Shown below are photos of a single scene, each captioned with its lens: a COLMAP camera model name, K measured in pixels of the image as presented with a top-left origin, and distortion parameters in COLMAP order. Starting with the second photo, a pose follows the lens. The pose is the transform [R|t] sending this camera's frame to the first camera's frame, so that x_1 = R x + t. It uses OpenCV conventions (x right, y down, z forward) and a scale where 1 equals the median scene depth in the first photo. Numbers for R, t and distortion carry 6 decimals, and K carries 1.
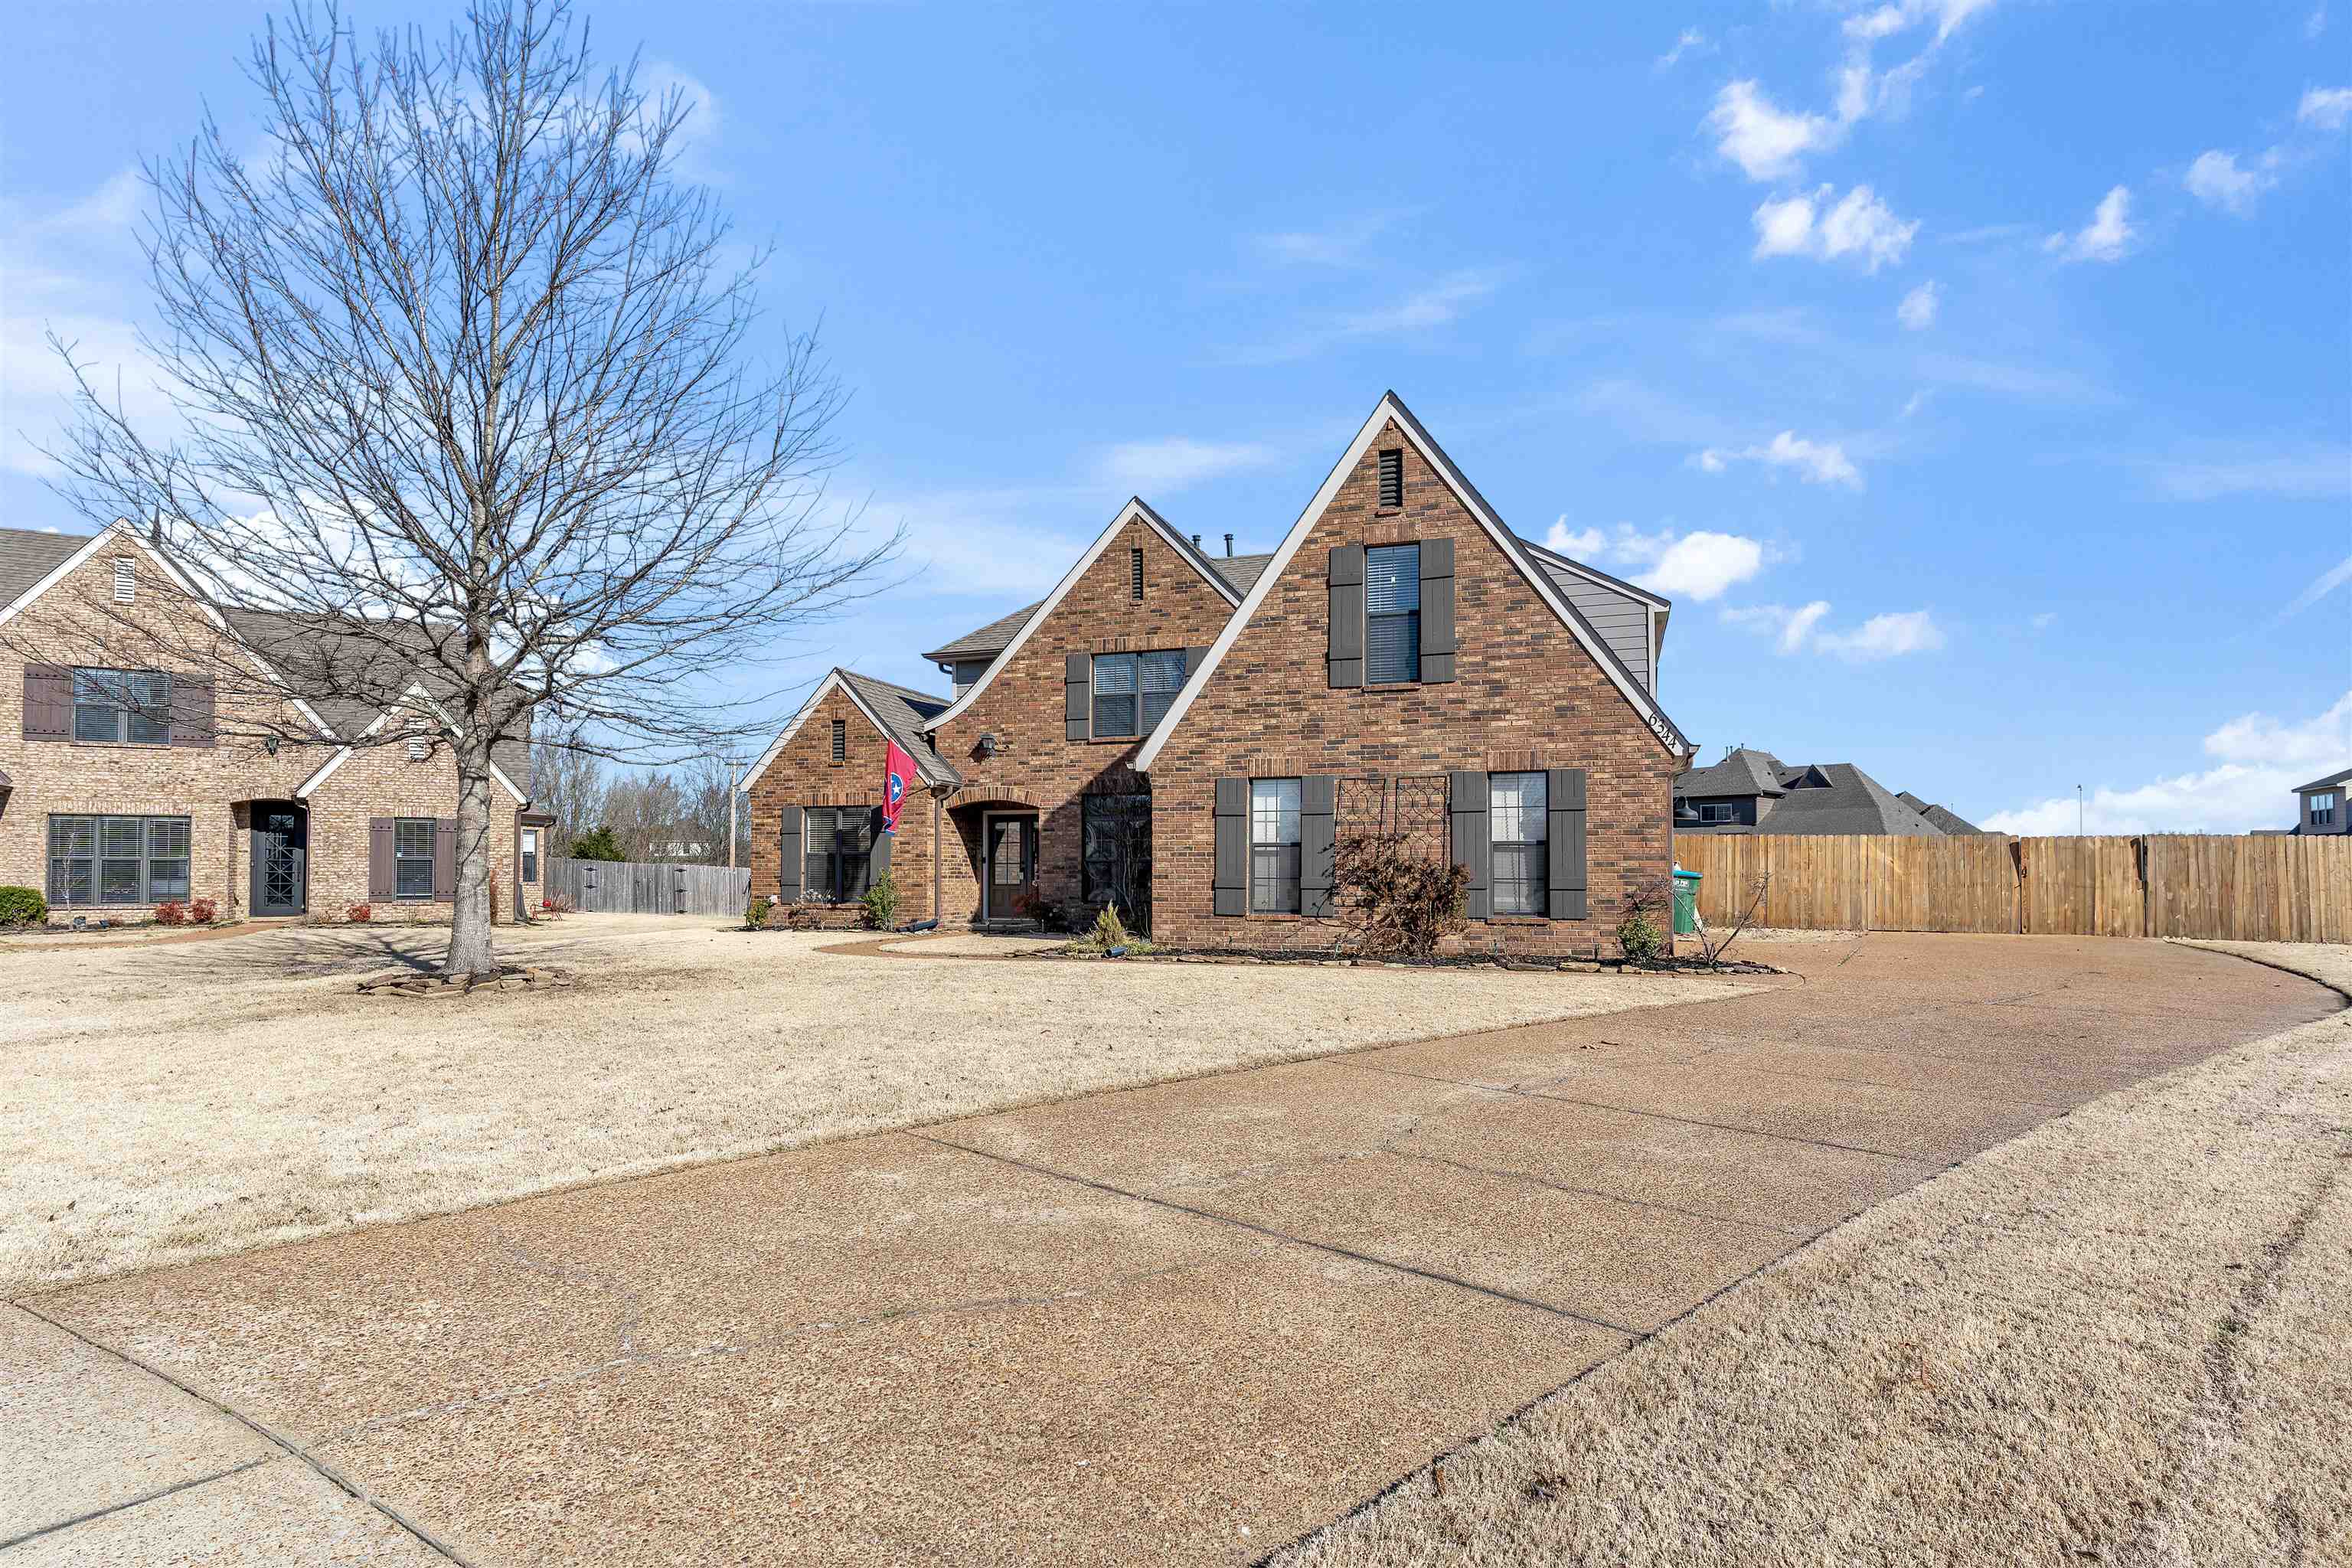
lens RADIAL K [[1368.5, 0, 1116.7], [0, 1368.5, 827.3], [0, 0, 1]] dist [-0.001455, -0.000392]
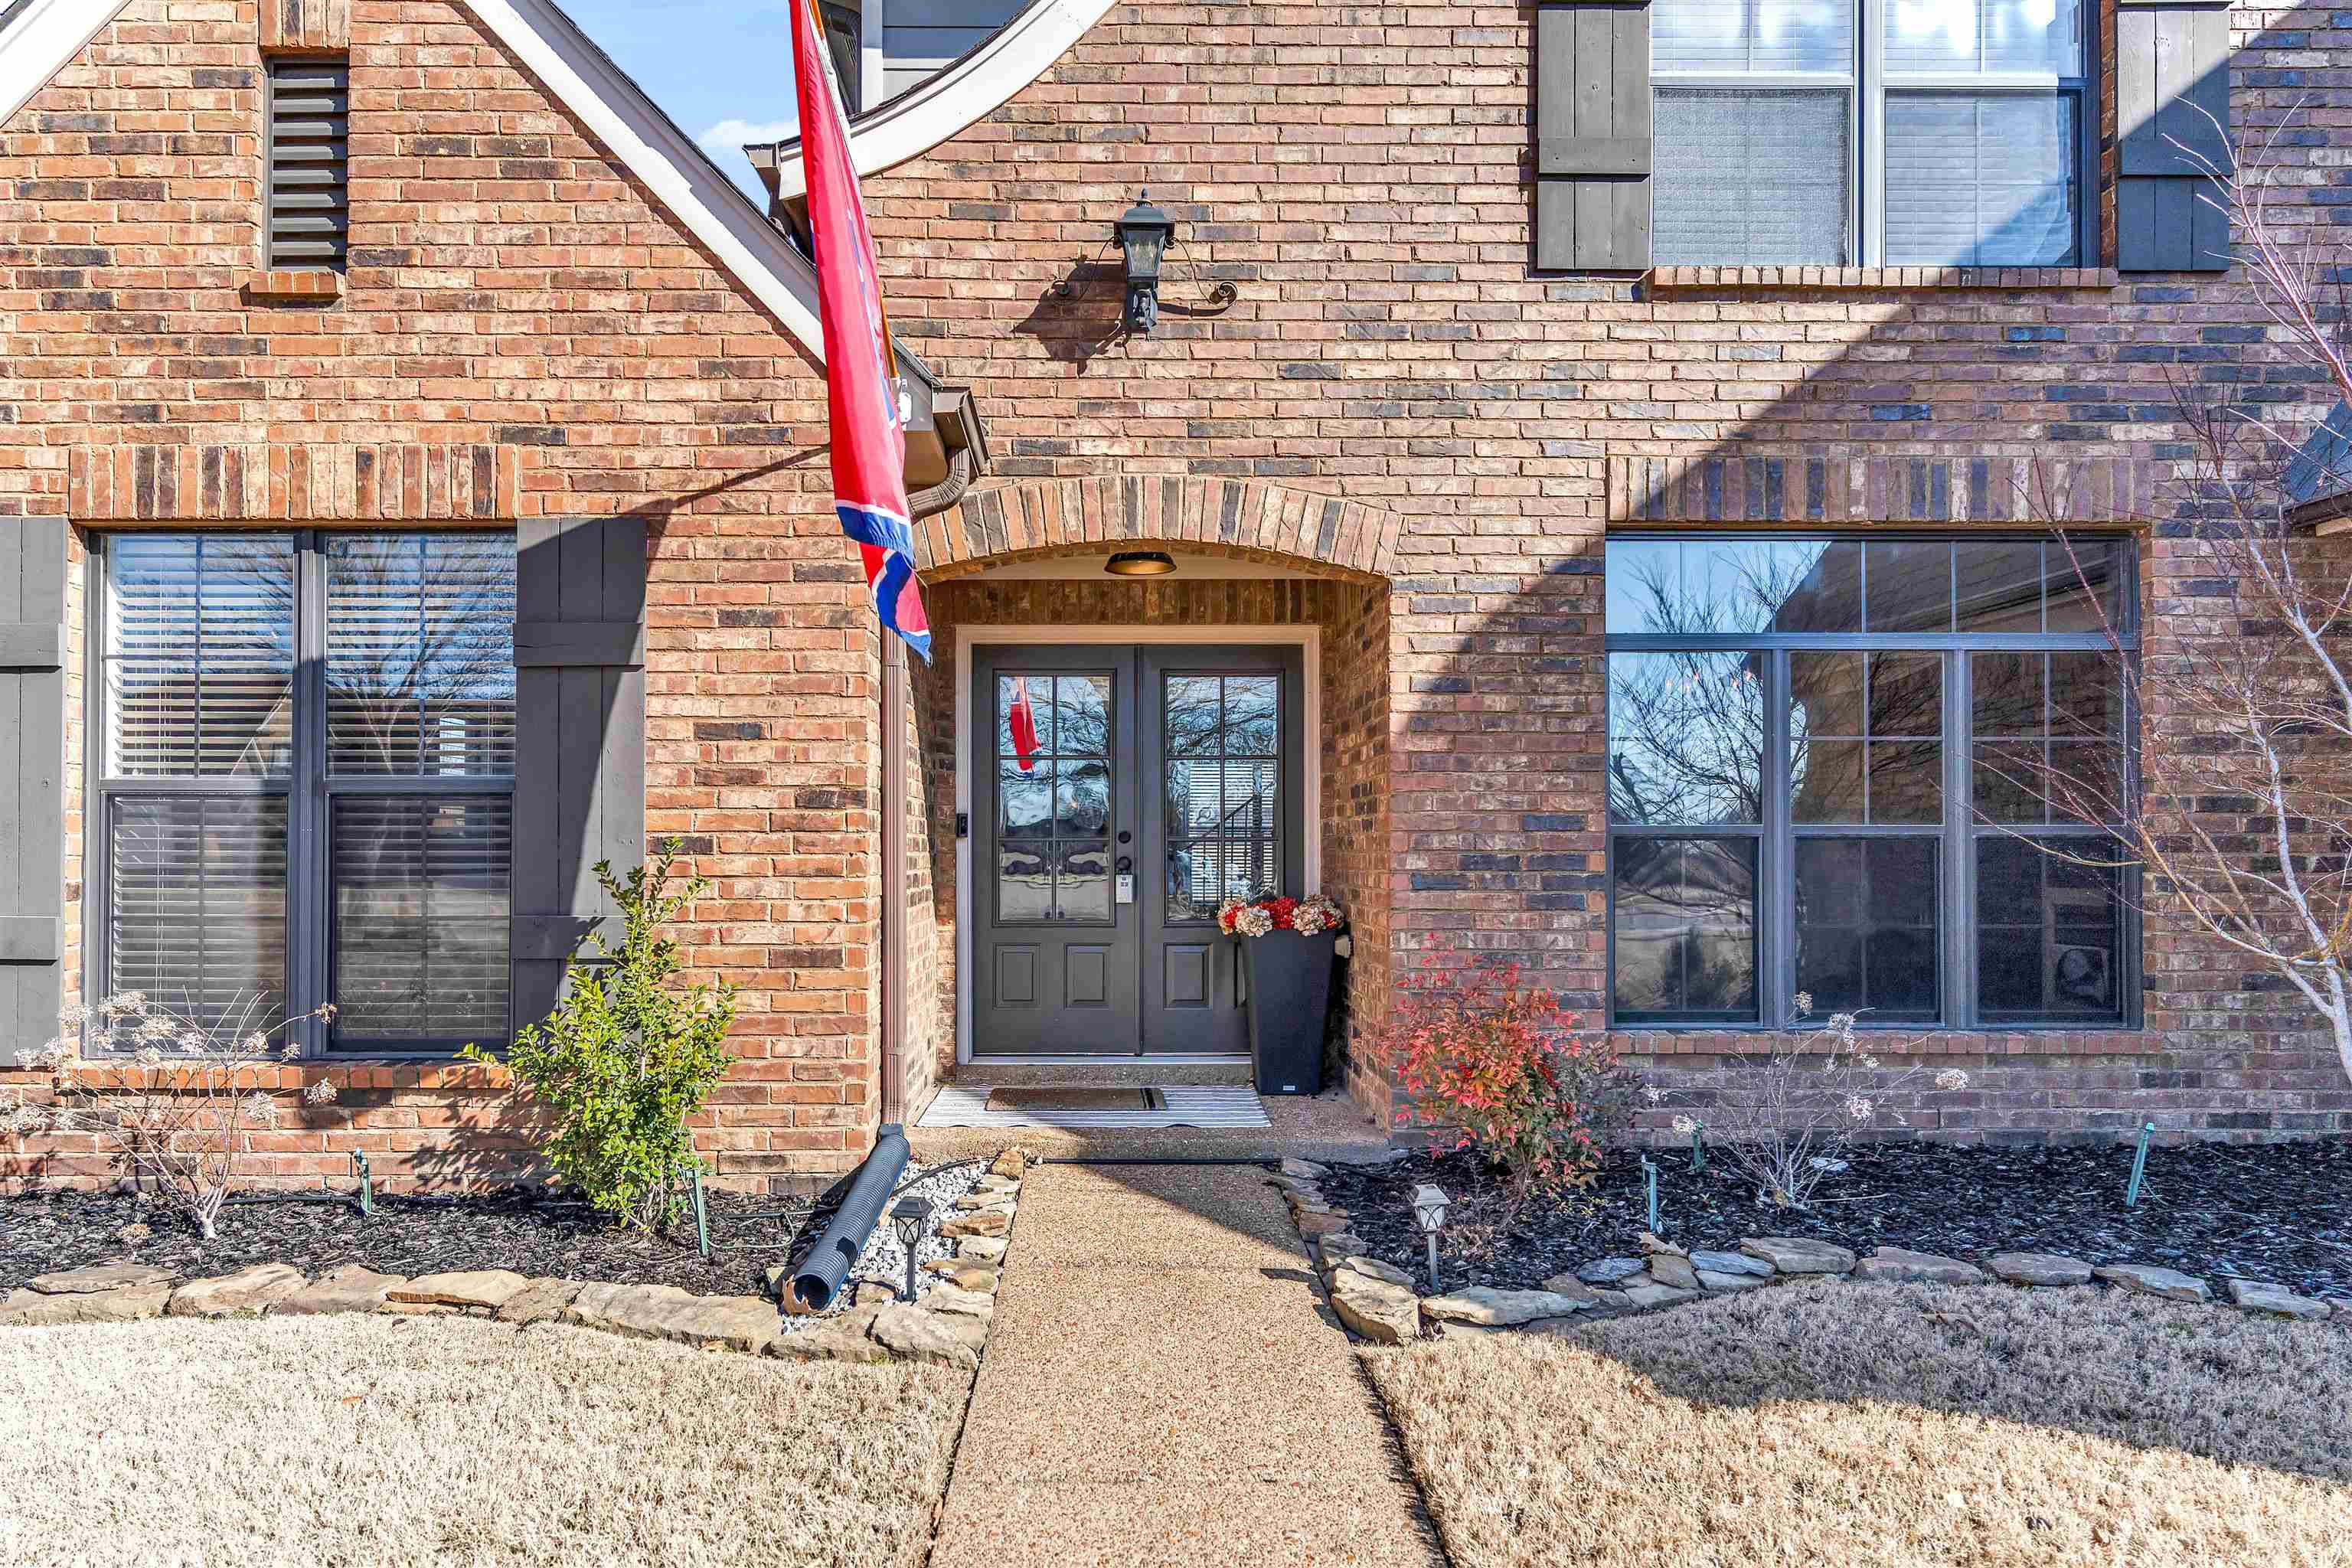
lens RADIAL K [[1368.5, 0, 1116.7], [0, 1368.5, 827.3], [0, 0, 1]] dist [-0.001455, -0.000392]
pose [[0.928425, 0.004813, 0.371489, -0.241779], [-0.016609, 0.999454, 0.028560, 0.025496], [-0.371149, -0.032686, 0.927998, 1.119316]]
